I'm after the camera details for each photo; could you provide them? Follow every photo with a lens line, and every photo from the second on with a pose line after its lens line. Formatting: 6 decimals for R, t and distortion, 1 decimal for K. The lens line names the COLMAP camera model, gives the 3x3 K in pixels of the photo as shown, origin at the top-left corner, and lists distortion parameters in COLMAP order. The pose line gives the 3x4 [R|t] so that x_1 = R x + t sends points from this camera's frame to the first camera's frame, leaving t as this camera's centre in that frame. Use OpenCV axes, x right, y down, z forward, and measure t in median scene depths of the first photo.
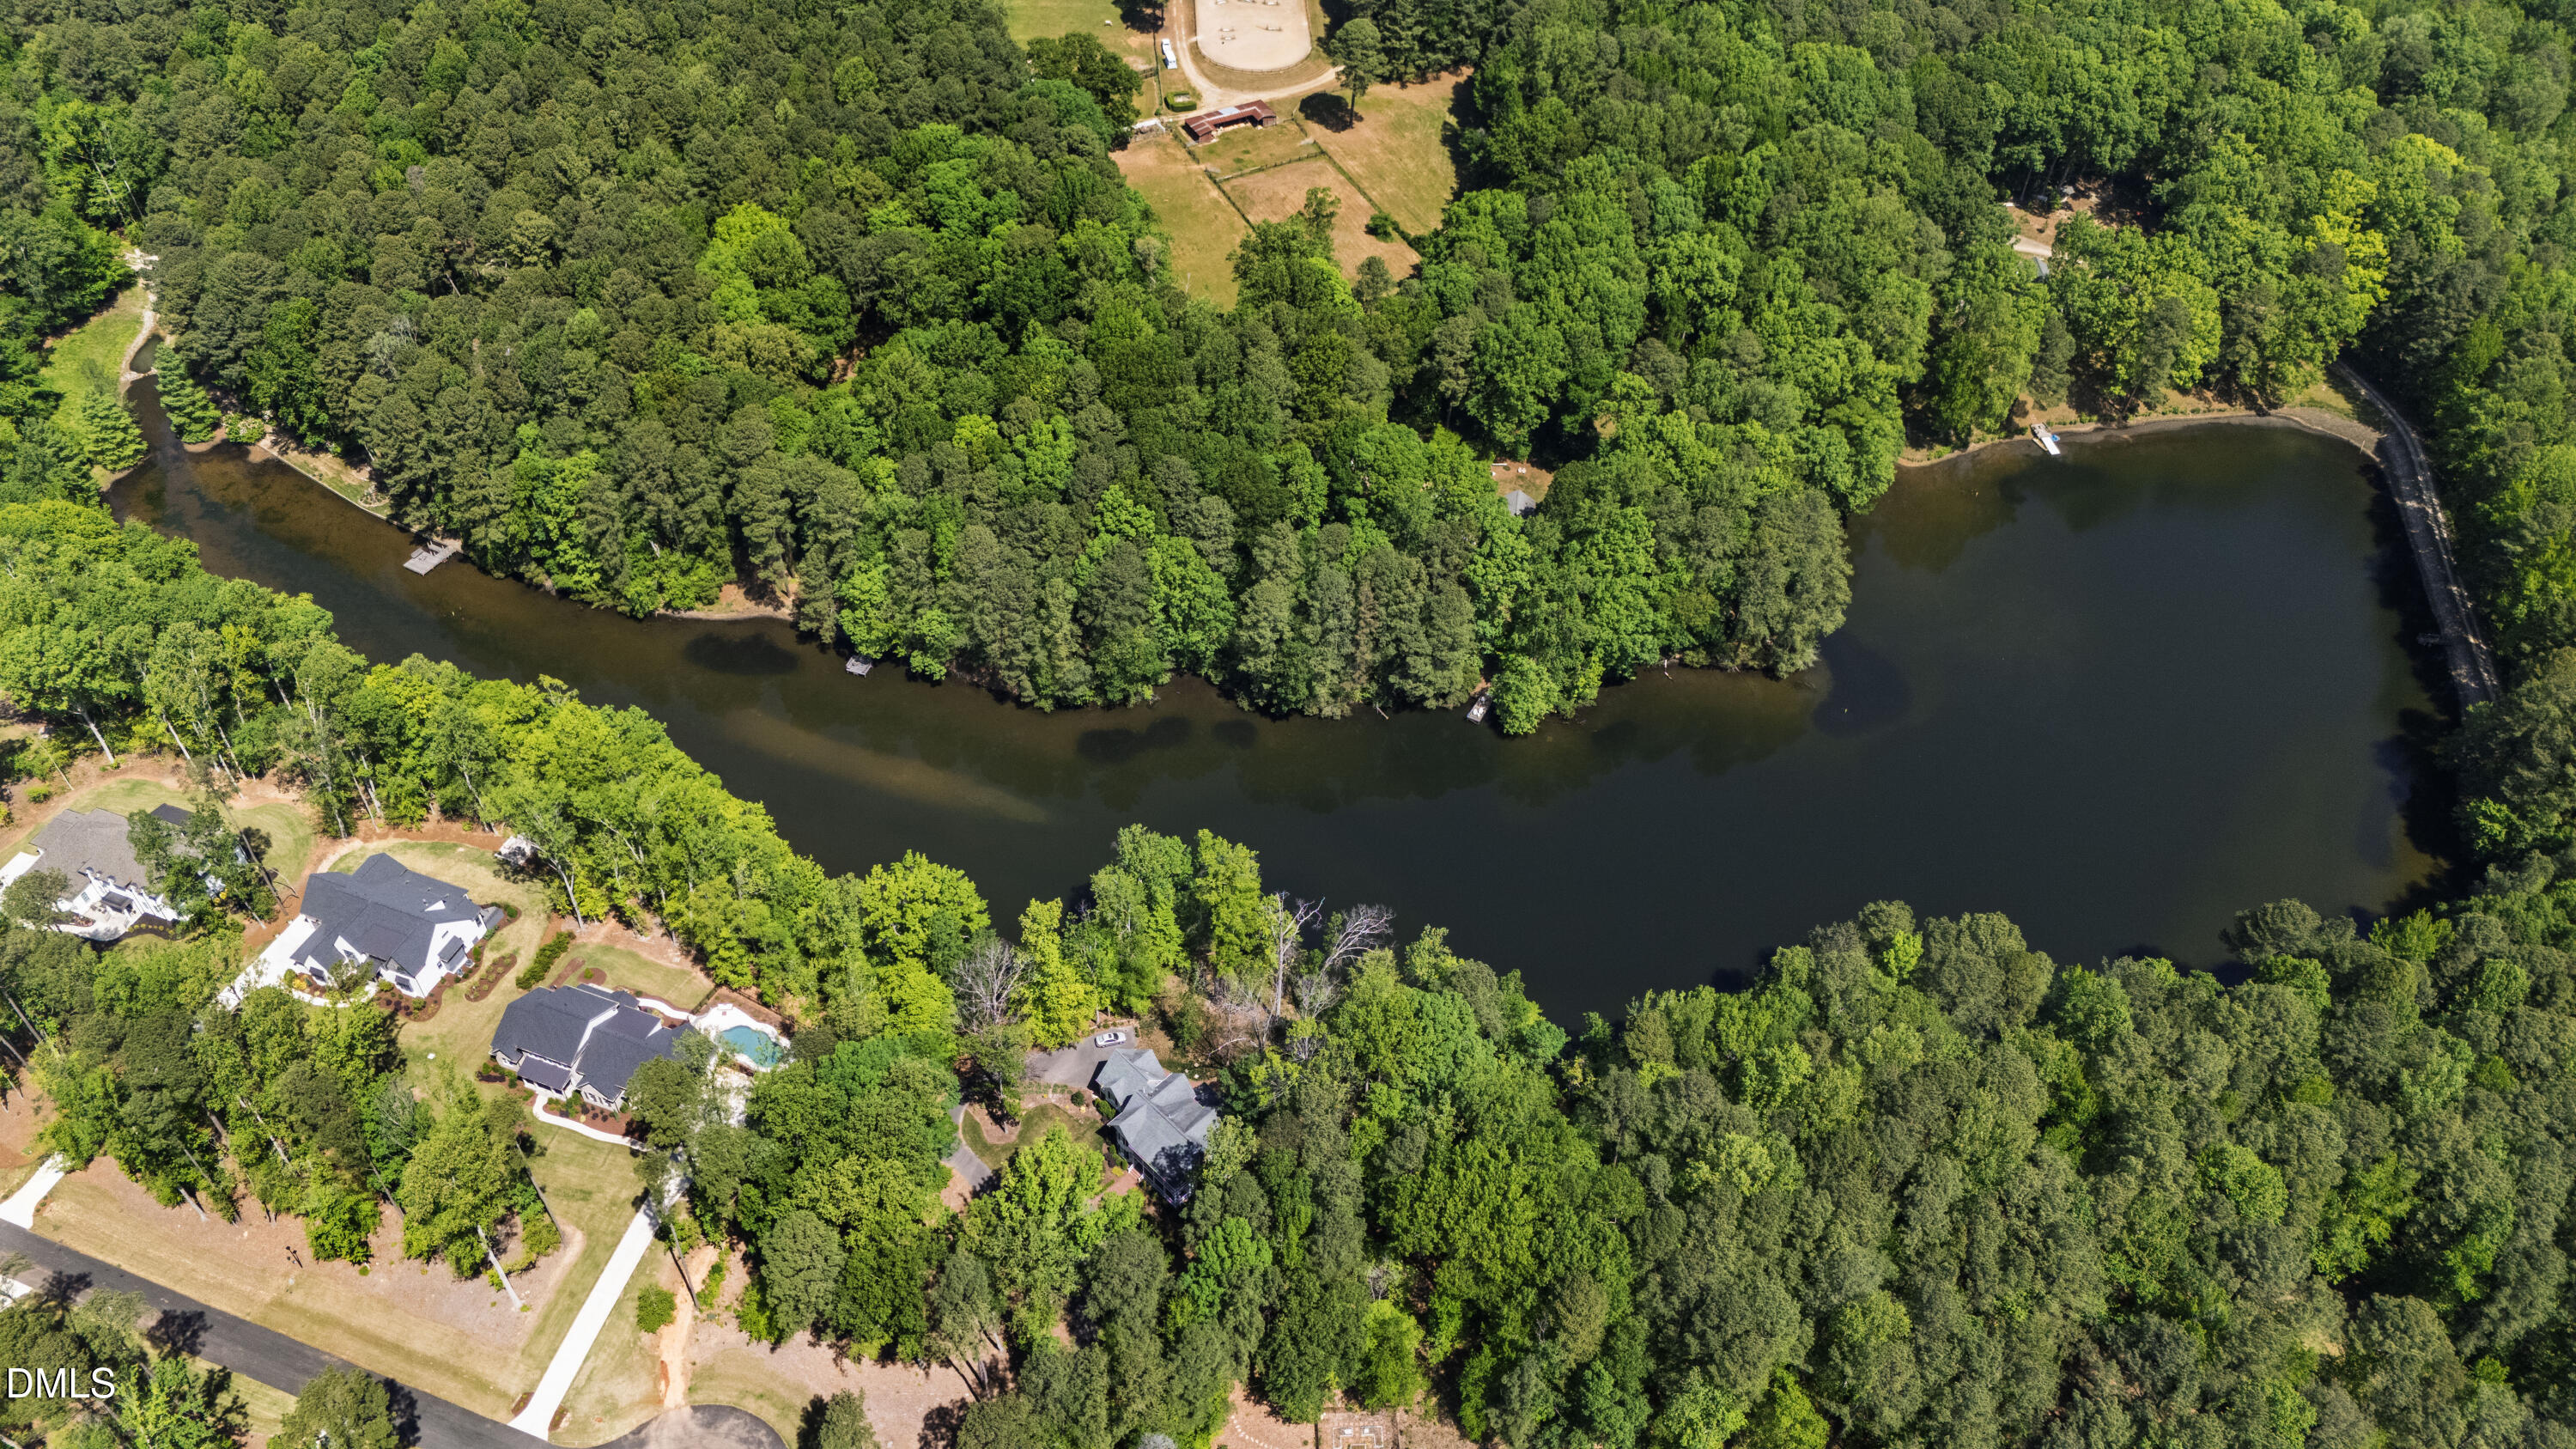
lens RADIAL K [[1831.3, 0, 1288.0], [0, 1831.3, 724.5], [0, 0, 1]] dist [0.012891, 0.001164]
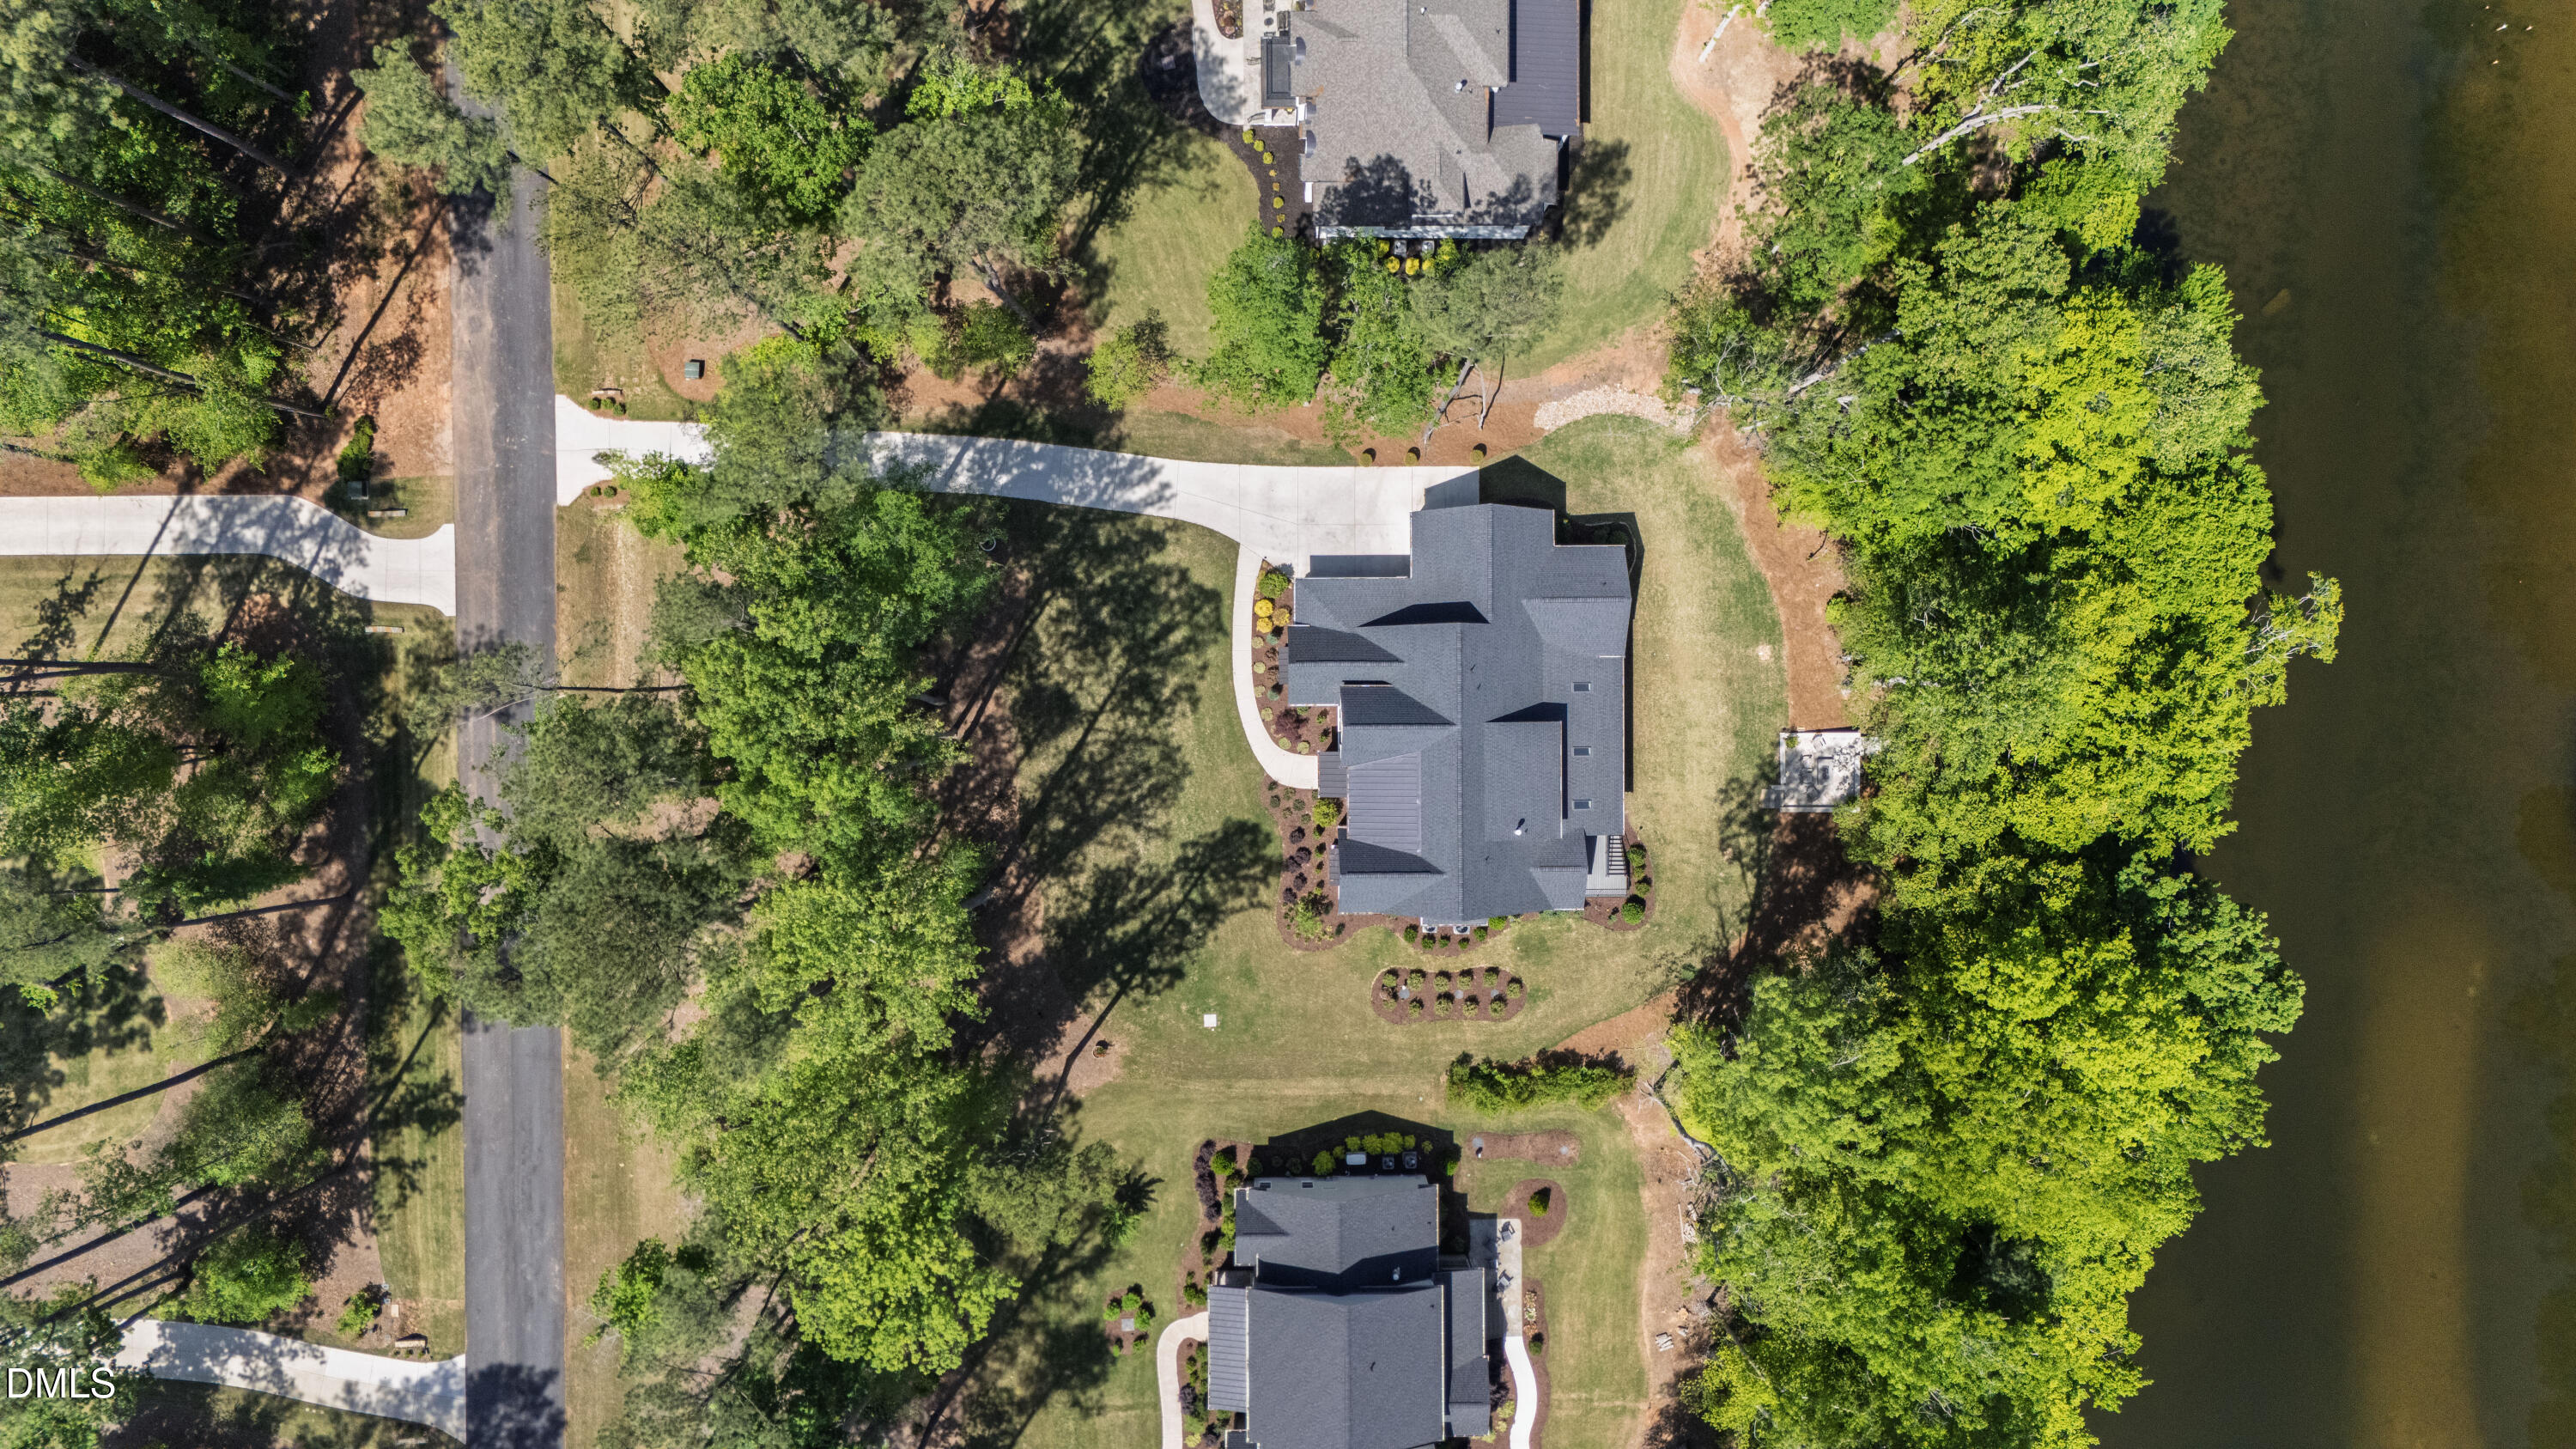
lens RADIAL K [[1822.8, 0, 1278.6], [0, 1822.8, 767.1], [0, 0, 1]] dist [0.071569, -0.070102]
pose [[0.339012, 0.939891, -0.040937, -0.378730], [-0.676889, 0.273907, 0.683225, -0.107531], [0.653370, -0.203912, 0.729059, 0.536974]]
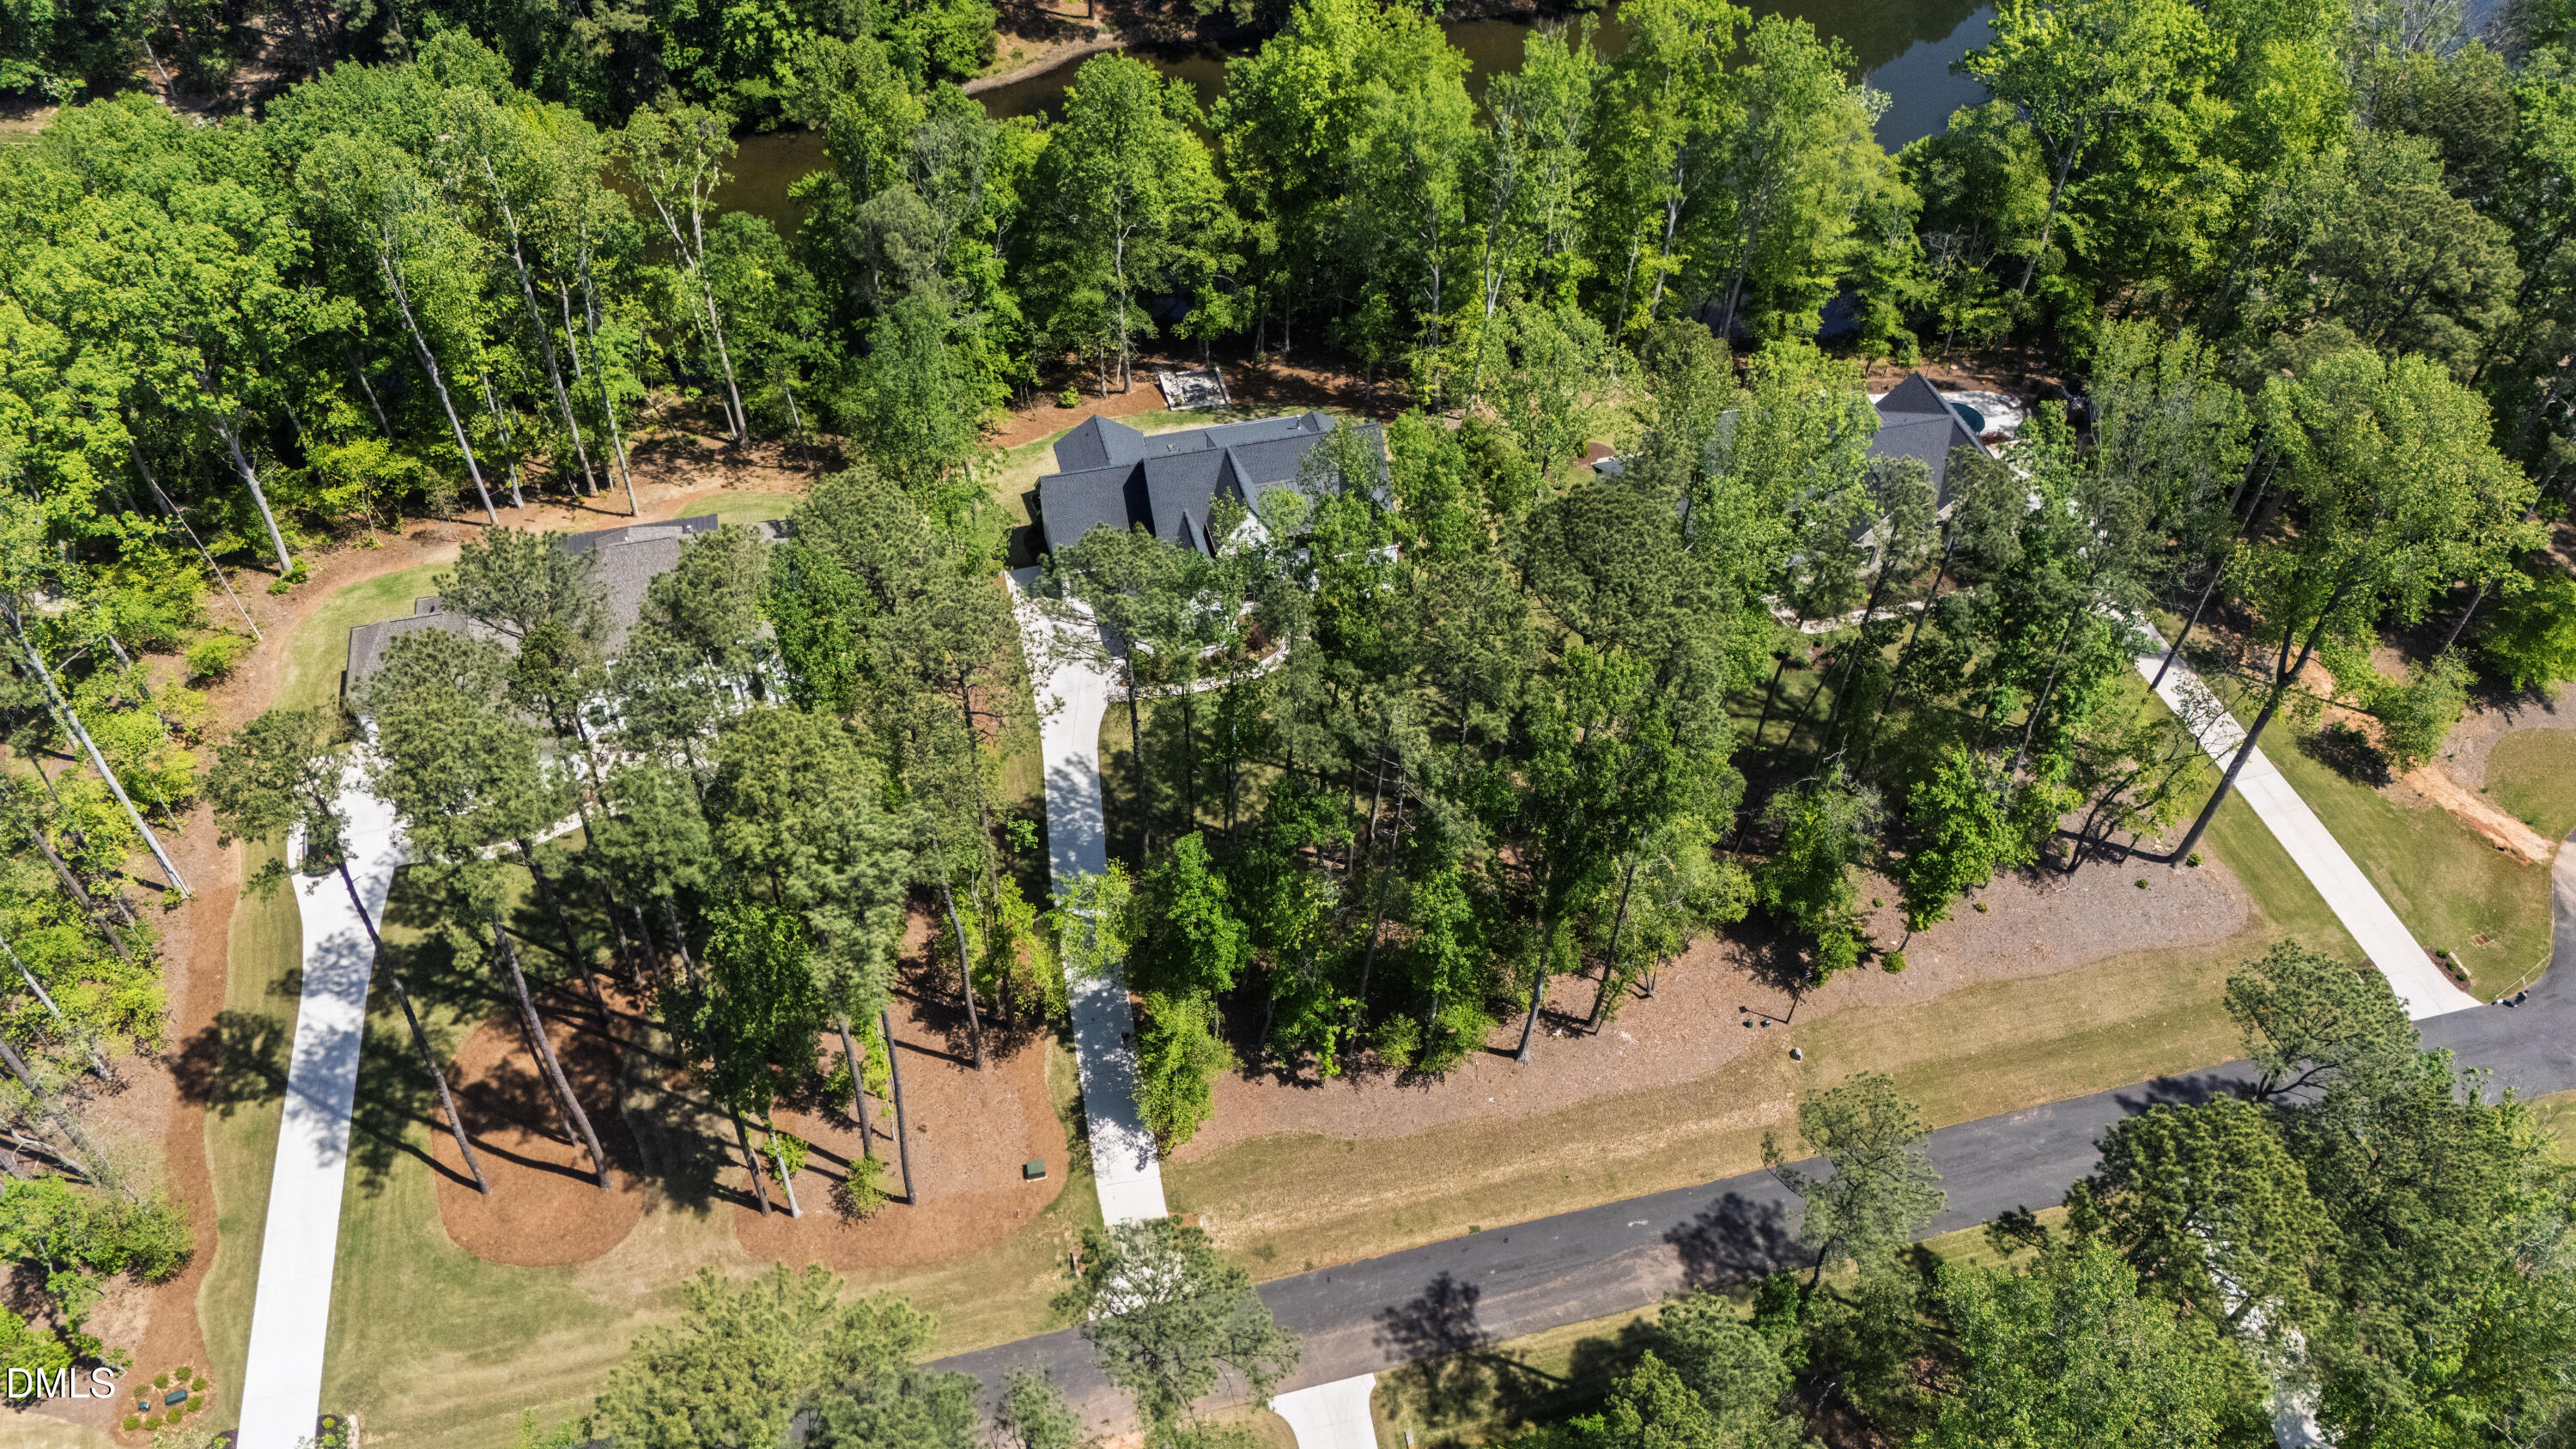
lens RADIAL K [[1822.8, 0, 1278.6], [0, 1822.8, 767.1], [0, 0, 1]] dist [0.071569, -0.070102]
pose [[0.827992, -0.441292, 0.345963, -0.534544], [0.417682, 0.897020, 0.144556, 0.084161], [-0.374127, 0.024811, 0.927046, 0.435358]]
